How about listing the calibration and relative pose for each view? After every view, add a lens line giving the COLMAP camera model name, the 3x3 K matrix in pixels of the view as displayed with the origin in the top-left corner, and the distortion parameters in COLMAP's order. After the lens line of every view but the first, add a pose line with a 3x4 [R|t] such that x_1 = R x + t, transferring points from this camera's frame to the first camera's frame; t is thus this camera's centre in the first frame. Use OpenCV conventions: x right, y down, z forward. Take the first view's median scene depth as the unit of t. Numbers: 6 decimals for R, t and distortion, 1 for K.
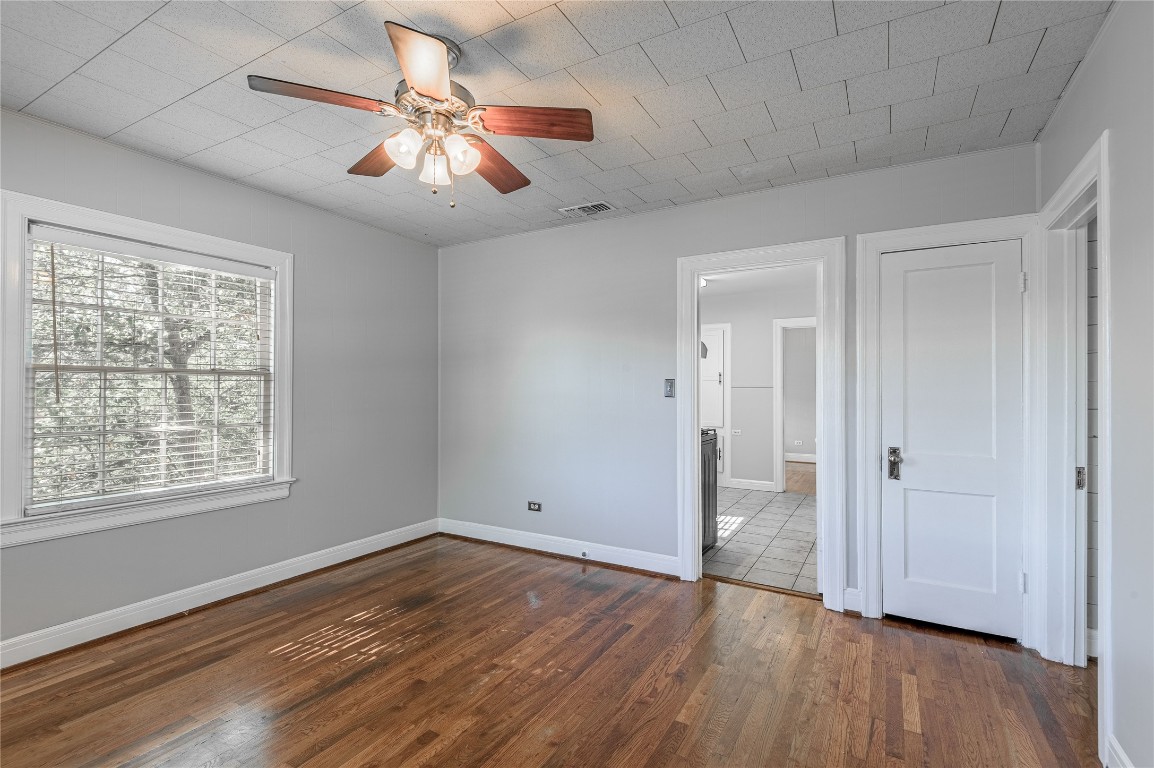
lens RADIAL K [[541.0, 0, 573.8], [0, 541.0, 399.1], [0, 0, 1]] dist [0.048649, -0.029535]
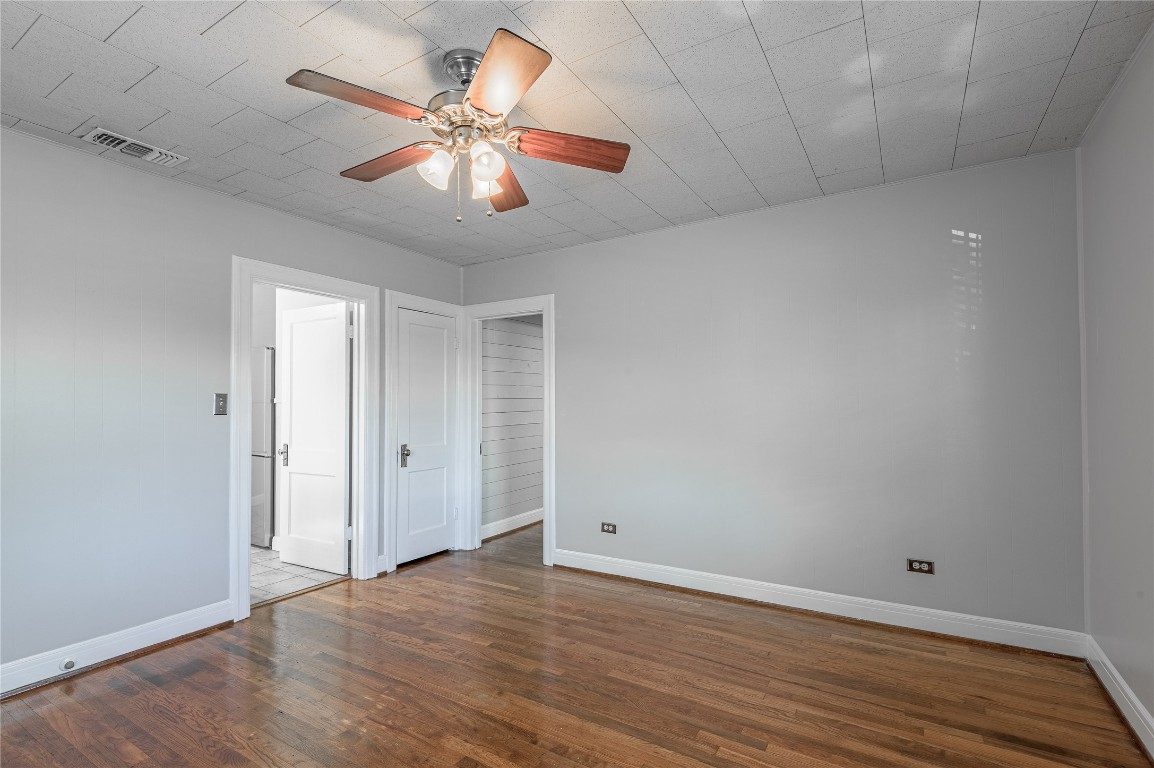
lens RADIAL K [[541.0, 0, 573.8], [0, 541.0, 399.1], [0, 0, 1]] dist [0.048649, -0.029535]
pose [[0.022955, 0.008095, 0.999704, -0.810841], [0.024020, 0.999674, -0.008646, -0.006501], [-0.999448, 0.024211, 0.022754, 0.512871]]
